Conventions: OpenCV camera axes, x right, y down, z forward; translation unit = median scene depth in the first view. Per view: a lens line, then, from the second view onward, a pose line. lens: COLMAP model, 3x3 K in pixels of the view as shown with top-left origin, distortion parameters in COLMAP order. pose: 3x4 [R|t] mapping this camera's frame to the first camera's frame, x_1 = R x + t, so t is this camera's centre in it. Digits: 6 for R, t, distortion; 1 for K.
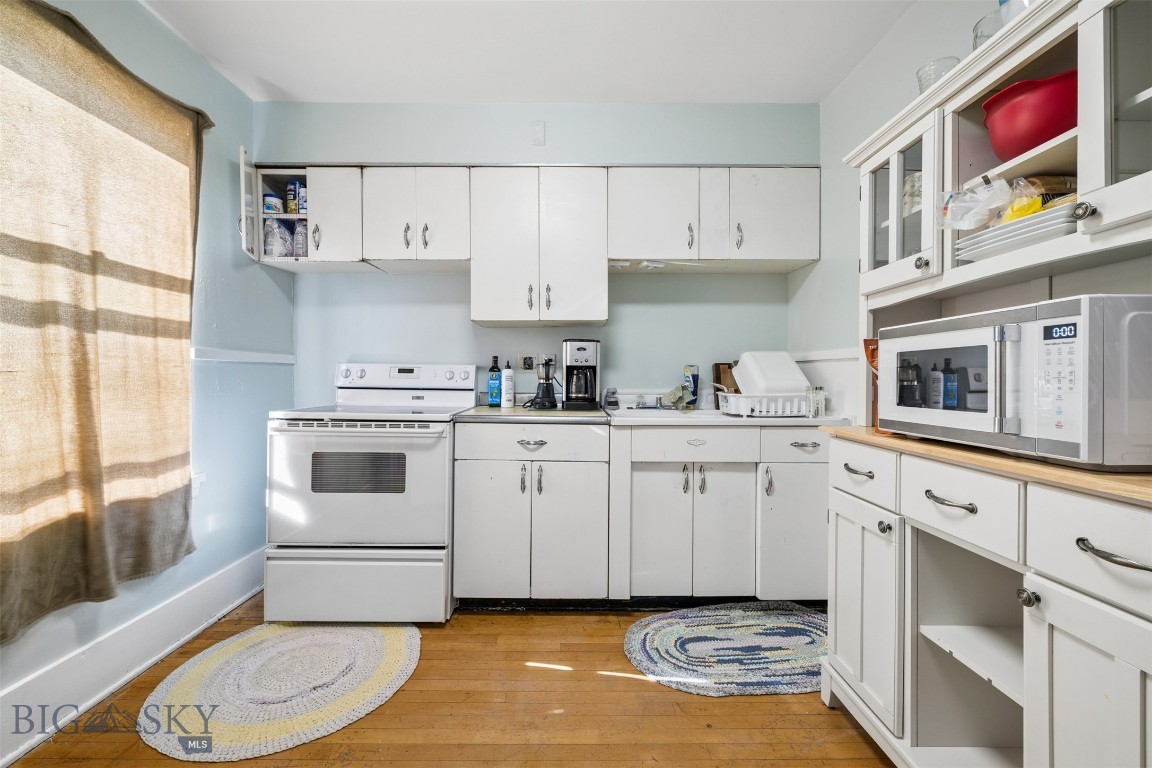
lens RADIAL K [[461.5, 0, 574.2], [0, 461.5, 384.0], [0, 0, 1]] dist [-0.001379, 0.000357]
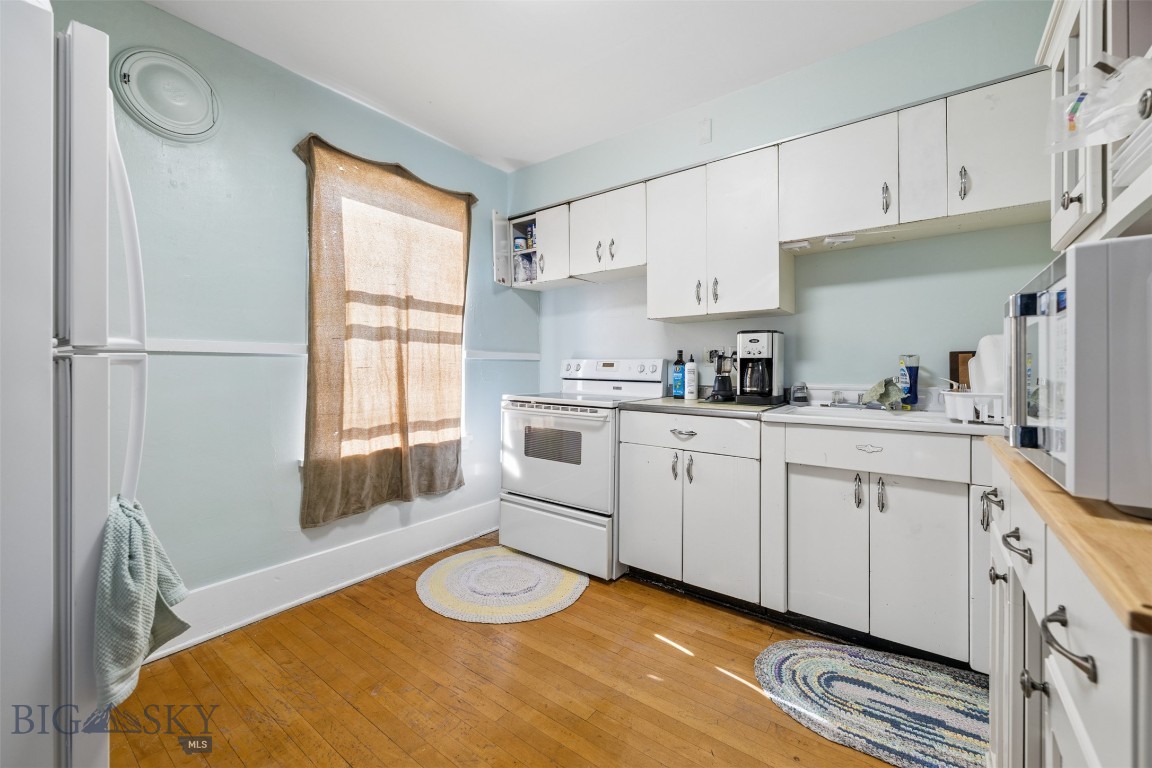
lens RADIAL K [[461.5, 0, 565.7], [0, 461.5, 373.8], [0, 0, 1]] dist [-0.001379, 0.000357]
pose [[0.789975, 0.003978, -0.613126, 0.344839], [-0.010025, 0.999929, -0.006429, 0.003501], [0.613057, 0.011225, 0.789959, 0.007841]]
